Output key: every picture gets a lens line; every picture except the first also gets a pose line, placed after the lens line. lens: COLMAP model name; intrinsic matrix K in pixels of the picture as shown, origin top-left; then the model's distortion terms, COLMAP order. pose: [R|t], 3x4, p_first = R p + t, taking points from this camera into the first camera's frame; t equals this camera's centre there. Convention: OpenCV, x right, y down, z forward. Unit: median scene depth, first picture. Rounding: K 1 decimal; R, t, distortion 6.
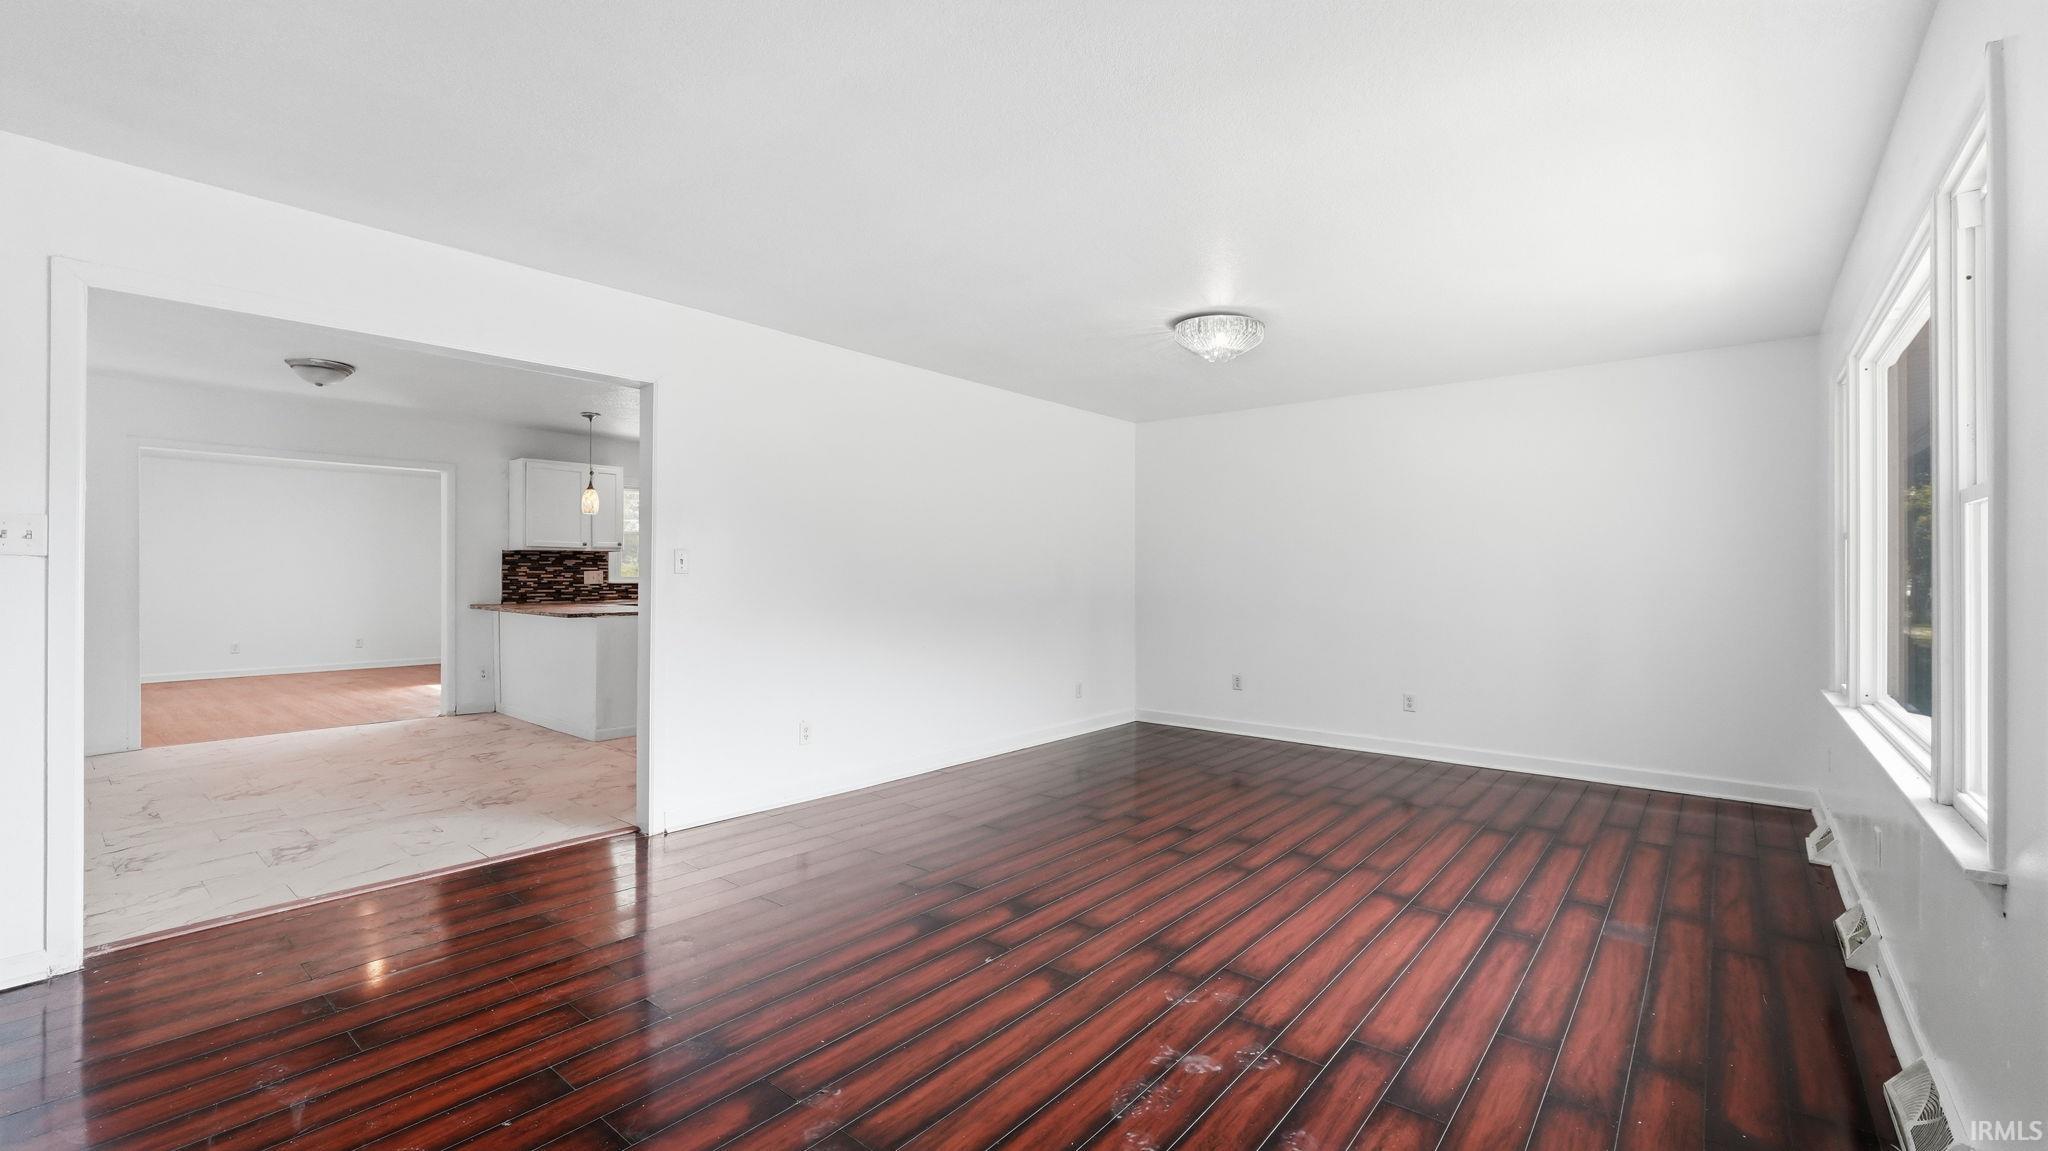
lens RADIAL K [[859.0, 0, 1021.1], [0, 859.0, 574.7], [0, 0, 1]] dist [-0.001451, -0.001849]
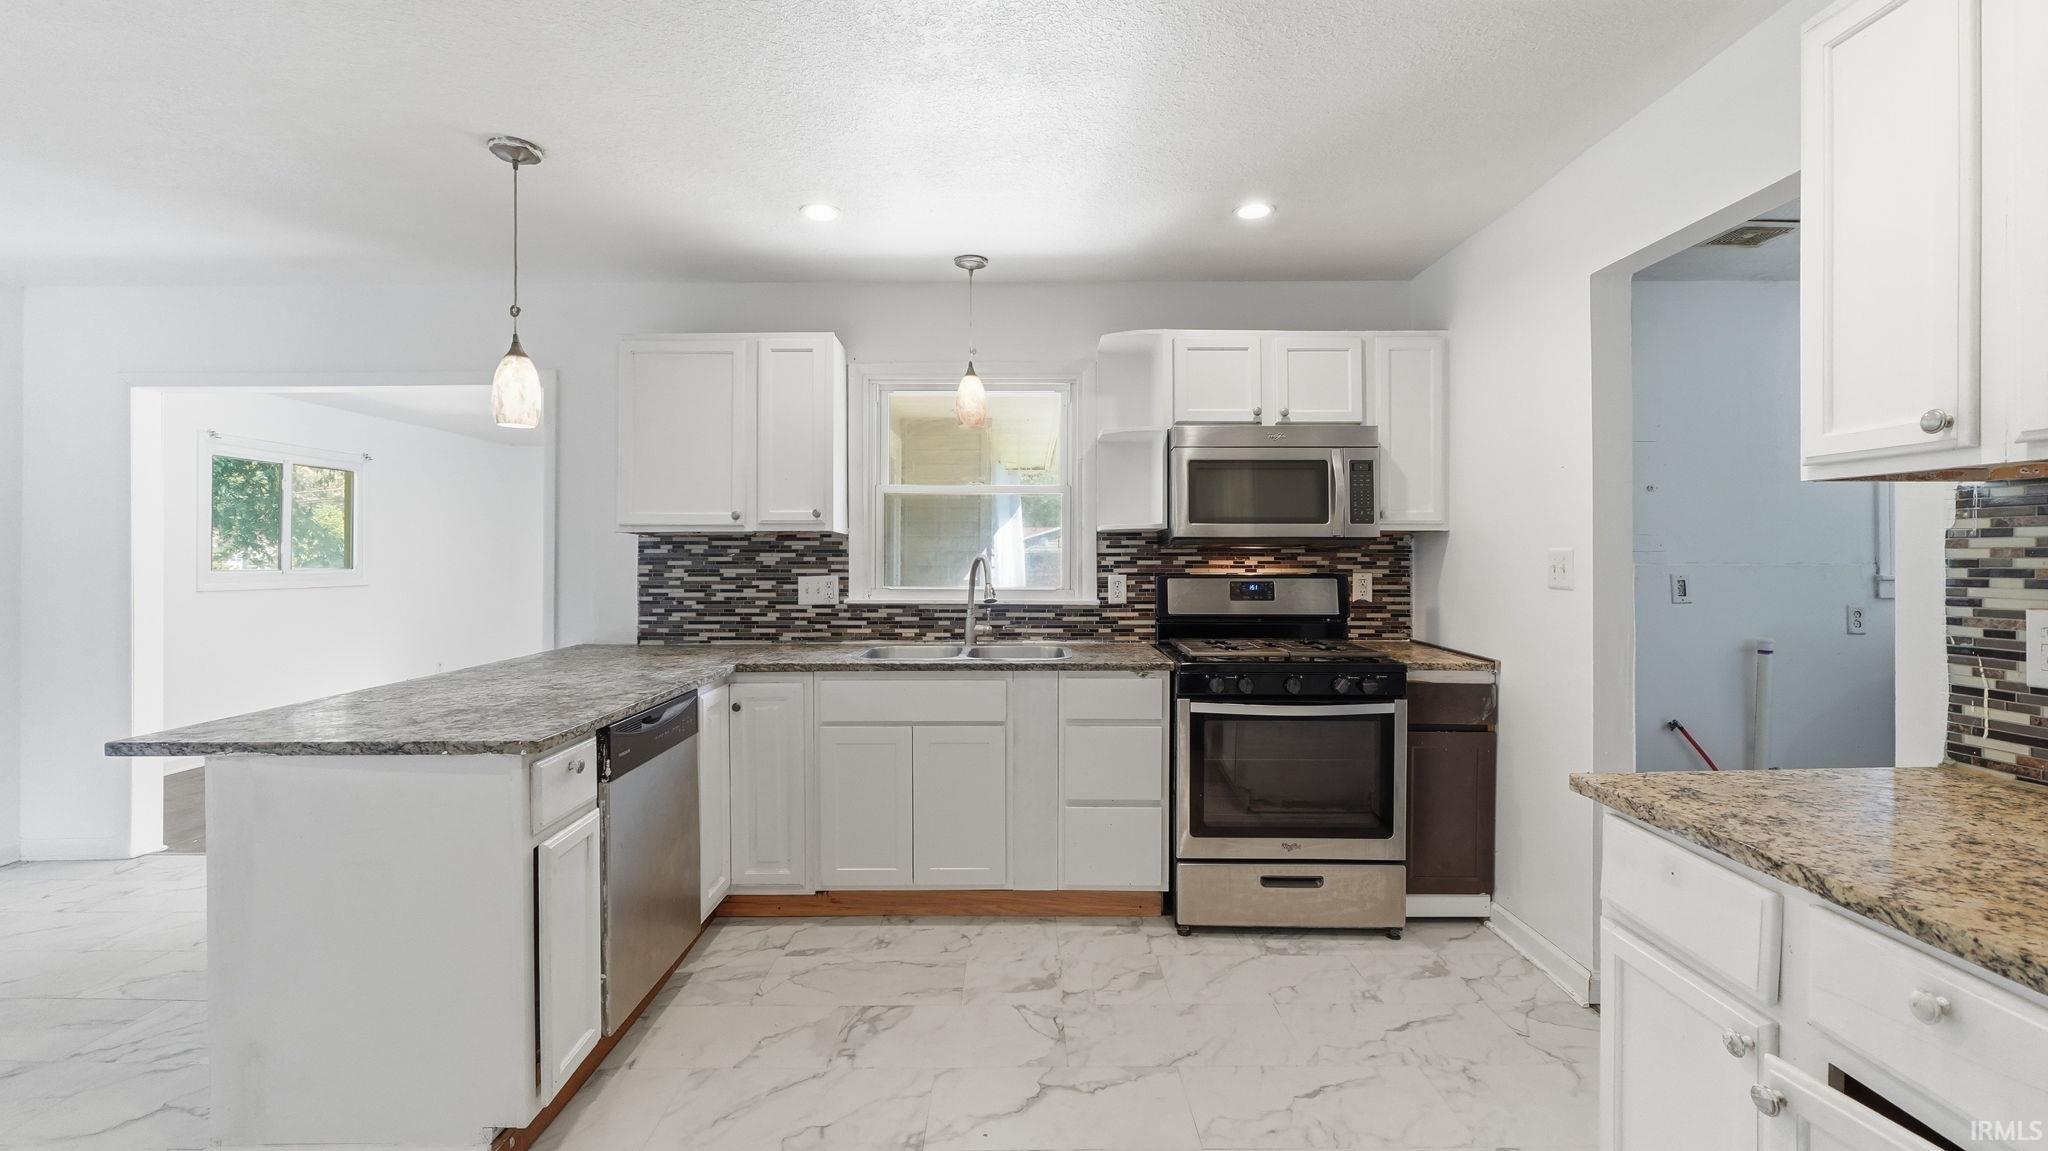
lens RADIAL K [[859.0, 0, 1018.7], [0, 859.0, 560.7], [0, 0, 1]] dist [-0.001451, -0.001849]
pose [[0.635223, -0.005149, -0.772312, -0.080774], [0.003536, 0.999987, -0.003758, -0.011016], [0.772321, -0.000344, 0.635233, 0.835666]]
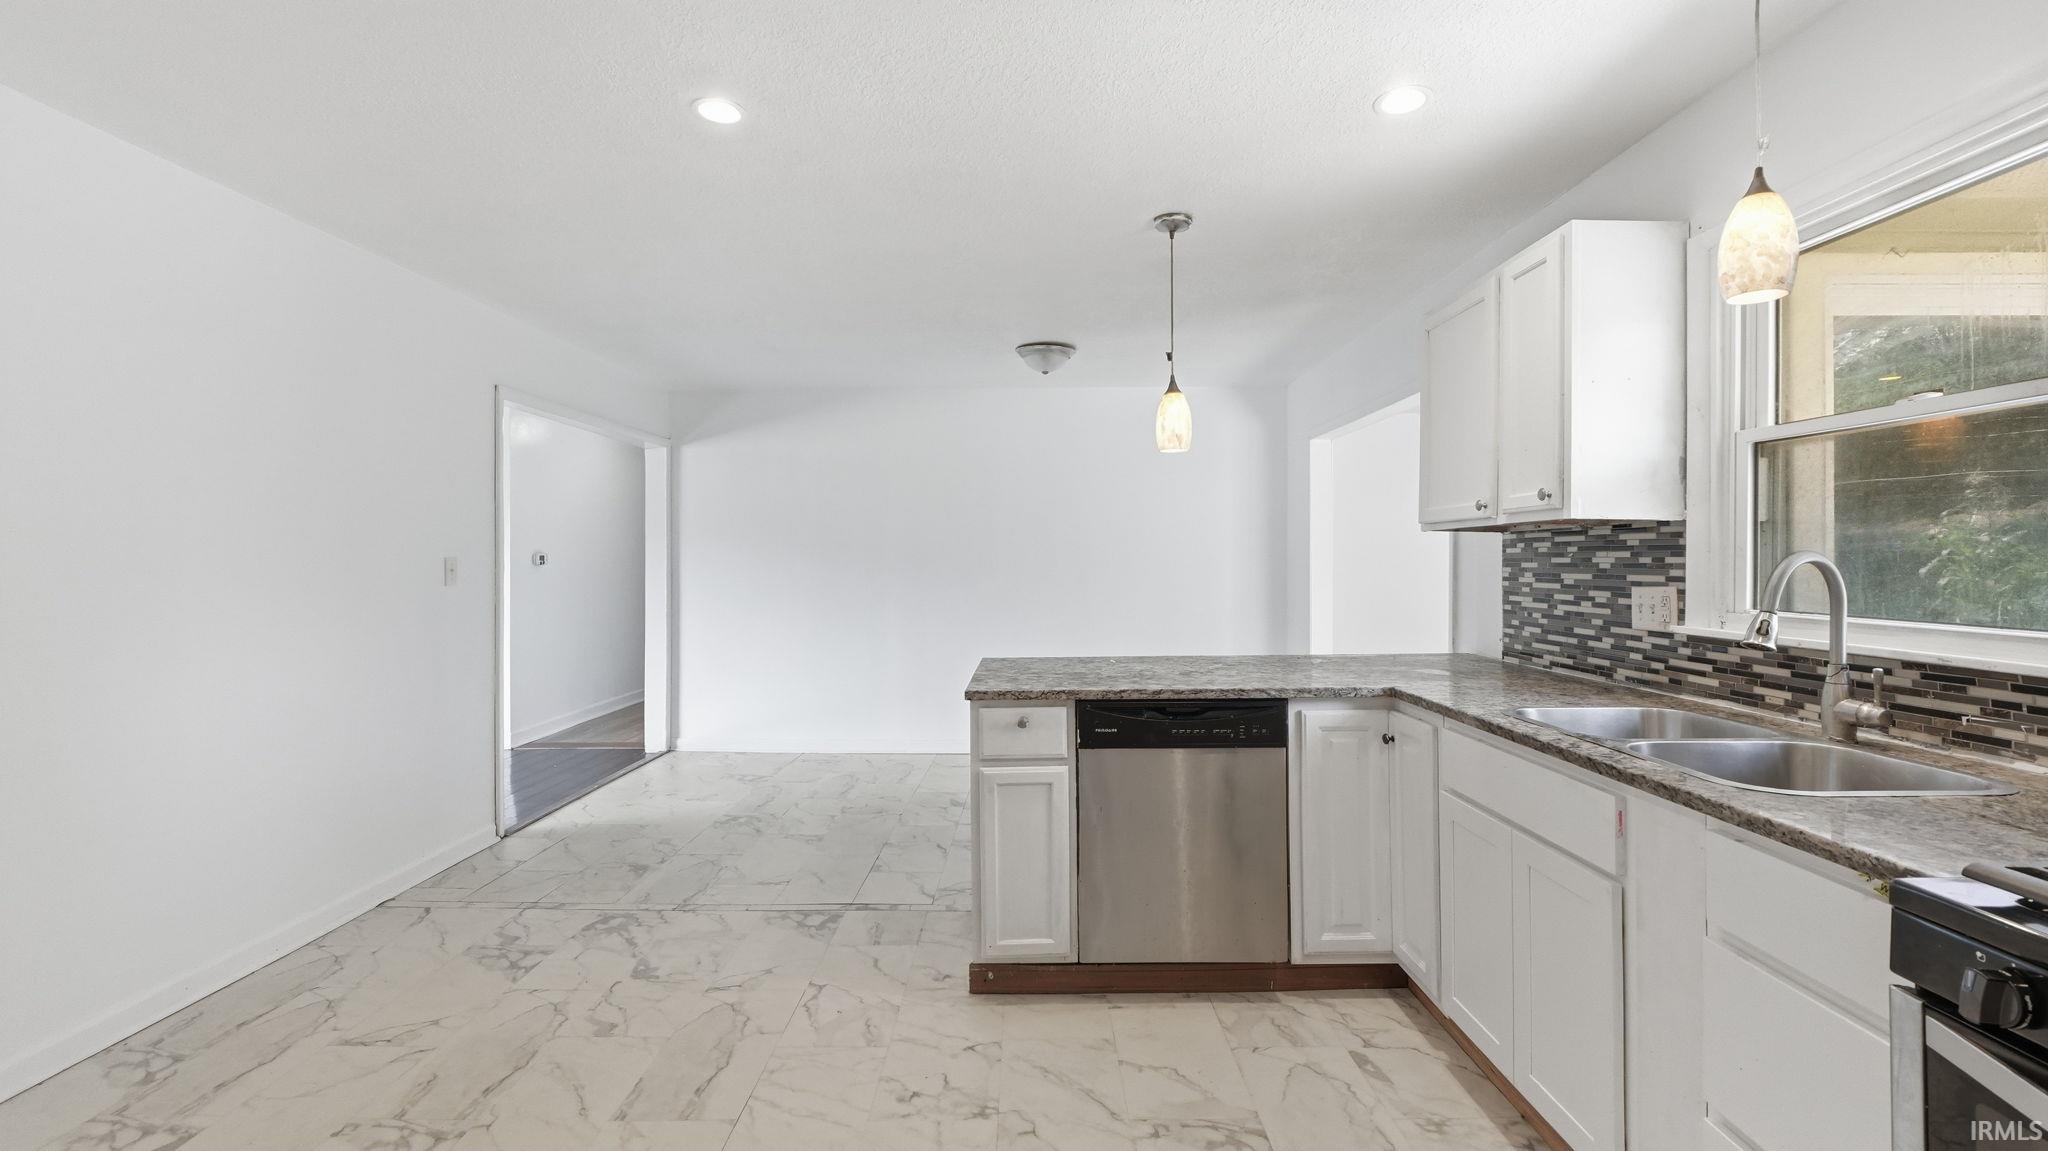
lens RADIAL K [[859.0, 0, 1021.1], [0, 859.0, 553.6], [0, 0, 1]] dist [-0.001451, -0.001849]
pose [[-0.777783, -0.008775, -0.628472, -0.152132], [-0.002428, 0.999937, -0.010956, -0.012611], [0.628528, -0.006996, -0.777755, 1.153142]]
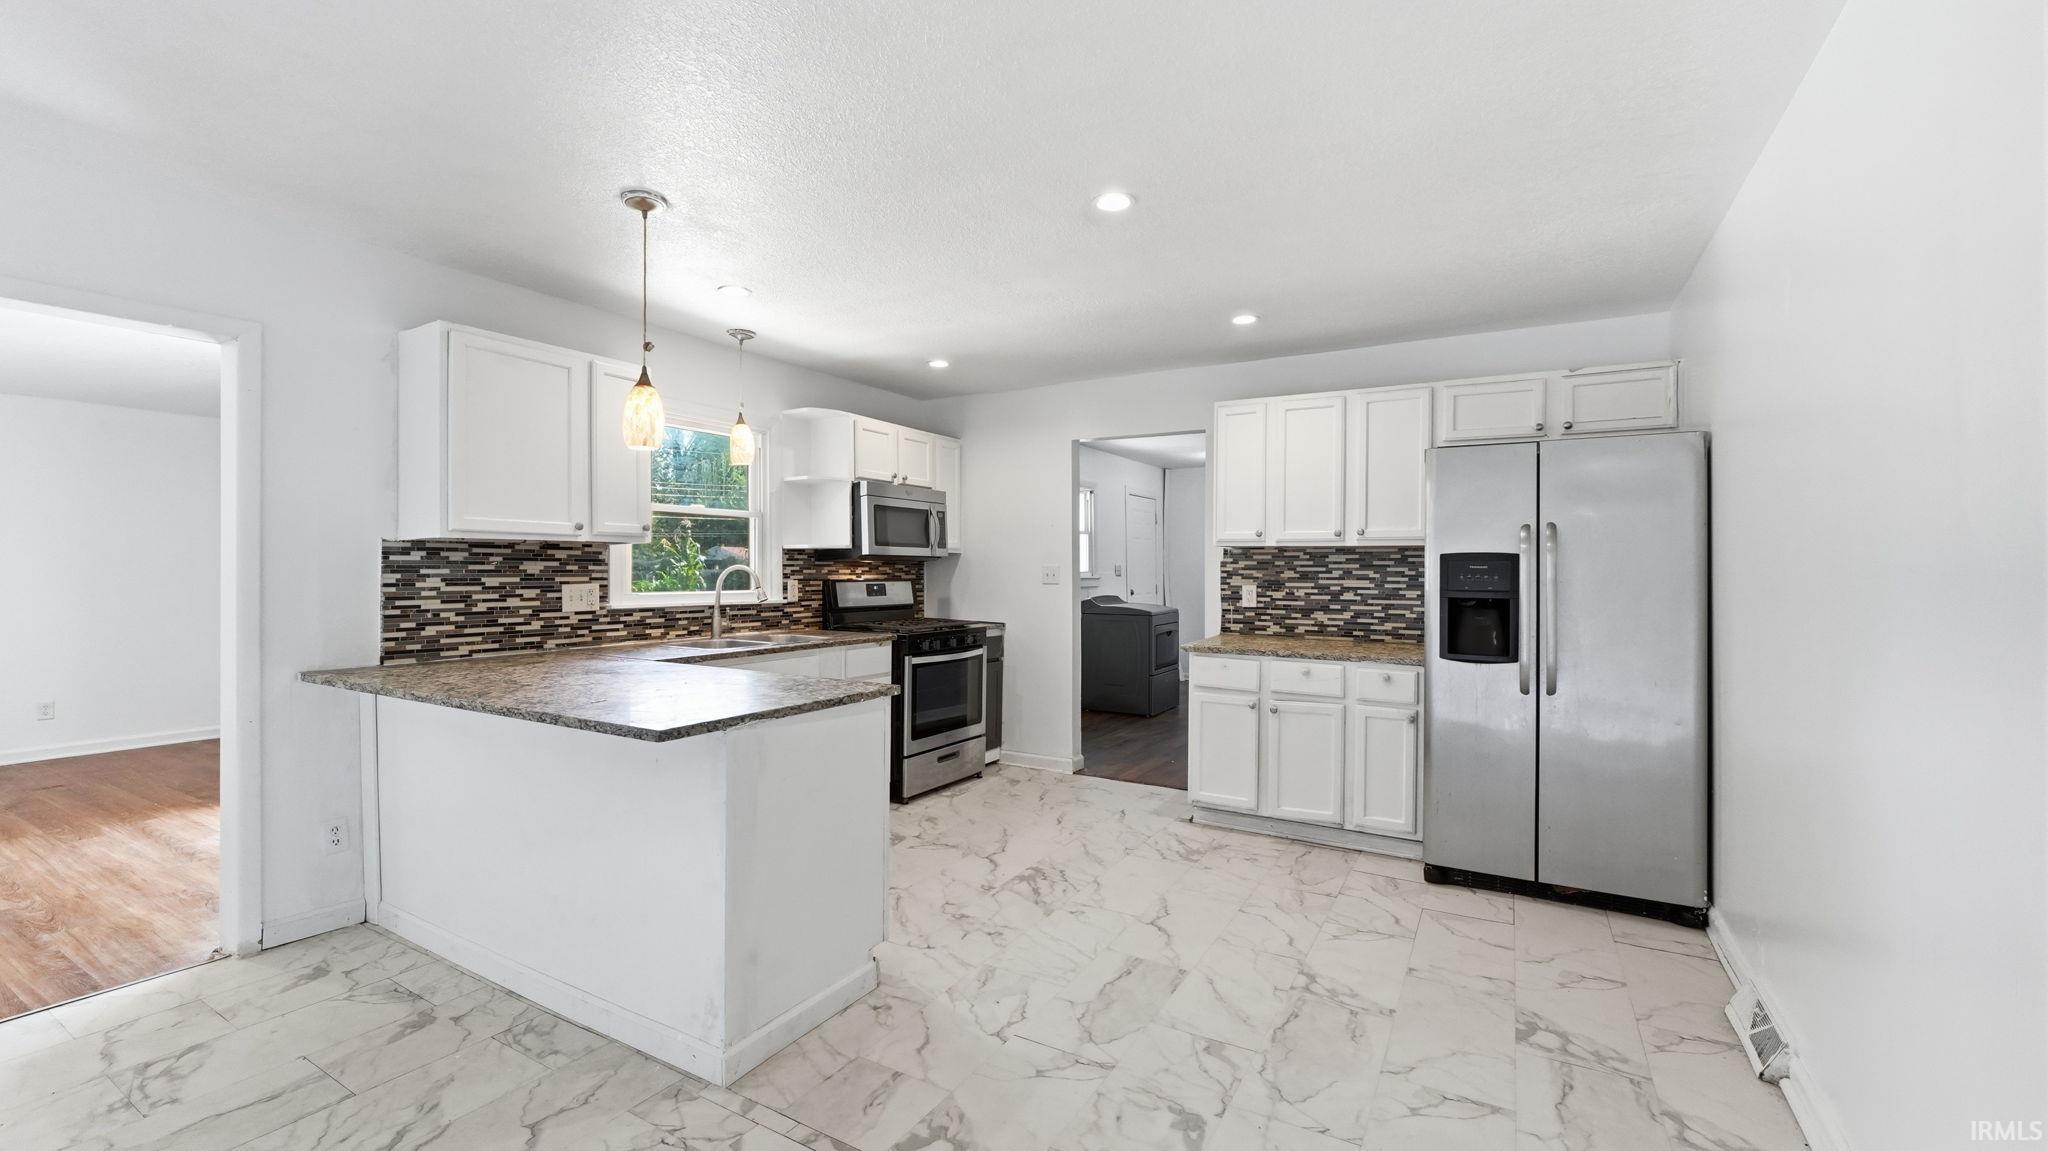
lens RADIAL K [[859.0, 0, 1021.4], [0, 859.0, 565.5], [0, 0, 1]] dist [-0.001451, -0.001849]
pose [[0.986434, -0.001610, 0.164150, -0.352551], [0.002416, 0.999986, -0.004711, -0.012476], [-0.164140, 0.005044, 0.986424, 0.514073]]
